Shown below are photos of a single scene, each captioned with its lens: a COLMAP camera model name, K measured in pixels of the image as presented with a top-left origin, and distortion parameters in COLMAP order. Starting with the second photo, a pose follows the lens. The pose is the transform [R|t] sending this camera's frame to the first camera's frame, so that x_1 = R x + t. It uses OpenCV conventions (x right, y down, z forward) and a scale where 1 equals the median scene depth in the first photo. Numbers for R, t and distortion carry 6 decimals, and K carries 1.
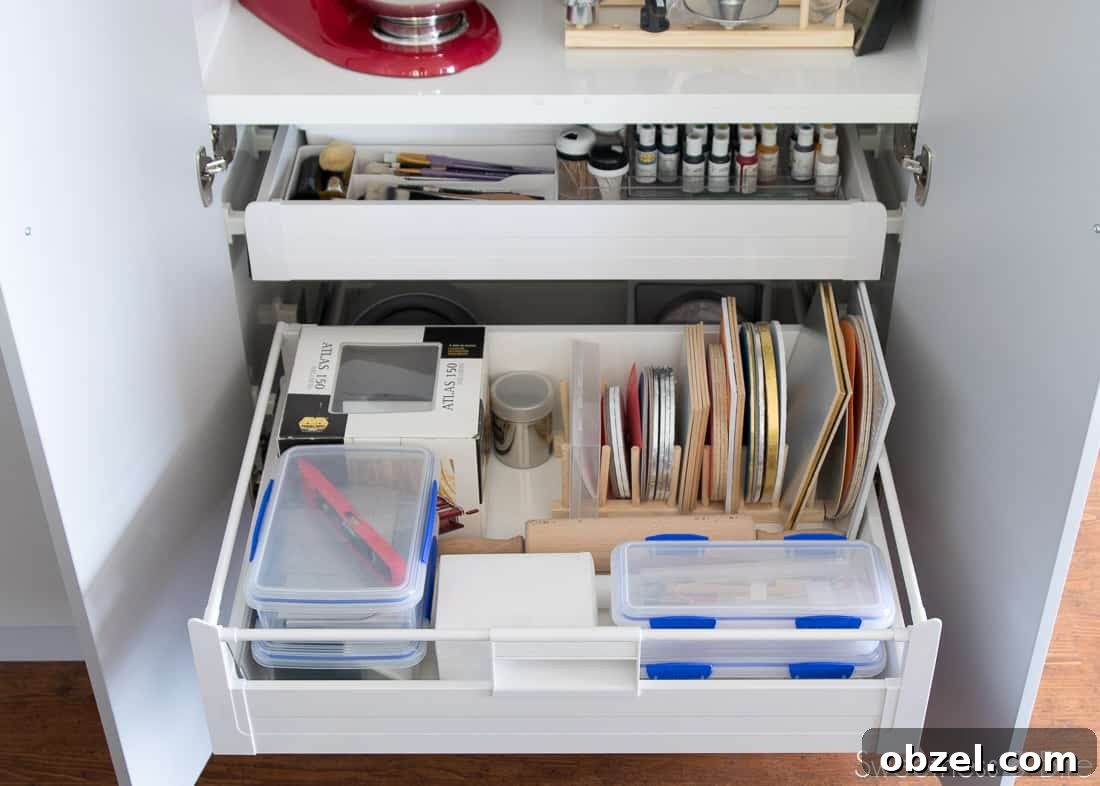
lens RADIAL K [[1626.7, 0, 573.9], [0, 1626.7, 397.8], [0, 0, 1]] dist [0.000750, 0.134457]
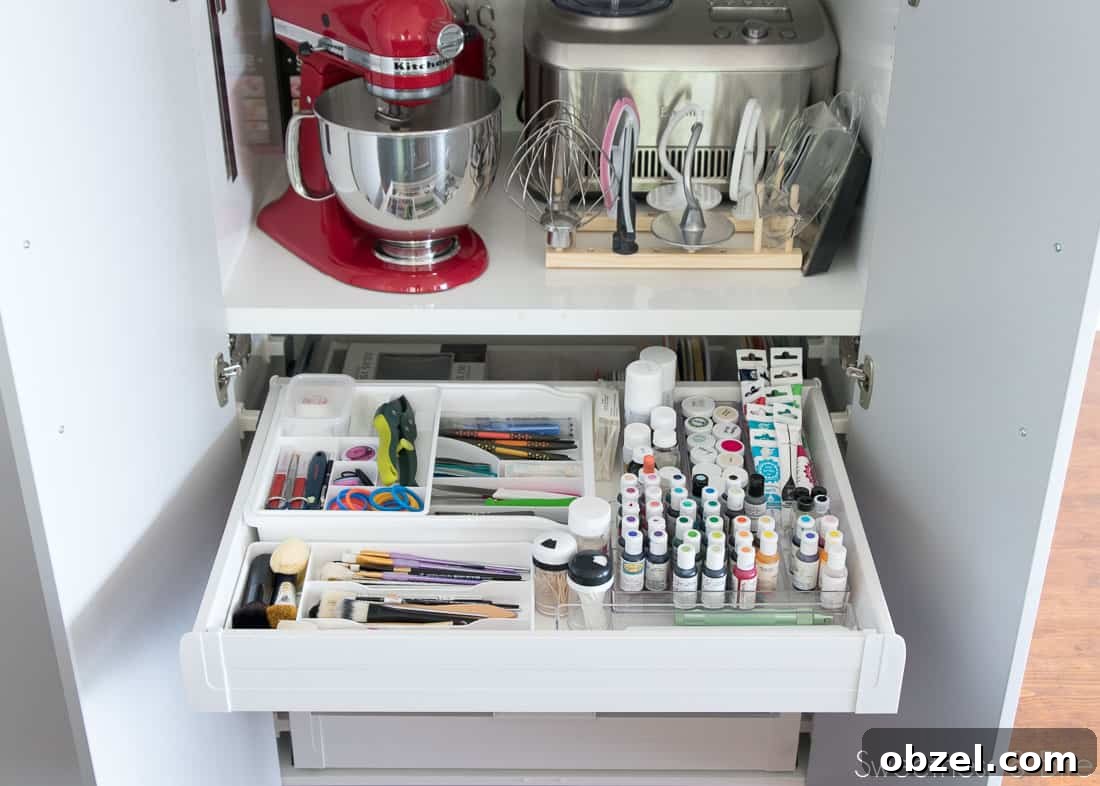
lens RADIAL K [[1473.3, 0, 550.0], [0, 1473.3, 393.0], [0, 0, 1]] dist [0.022150, -0.020939]
pose [[0.999978, 0.006452, -0.001824, -0.000240], [-0.006632, 0.991882, -0.126986, -0.146430], [0.000990, 0.126995, 0.991903, 0.189138]]
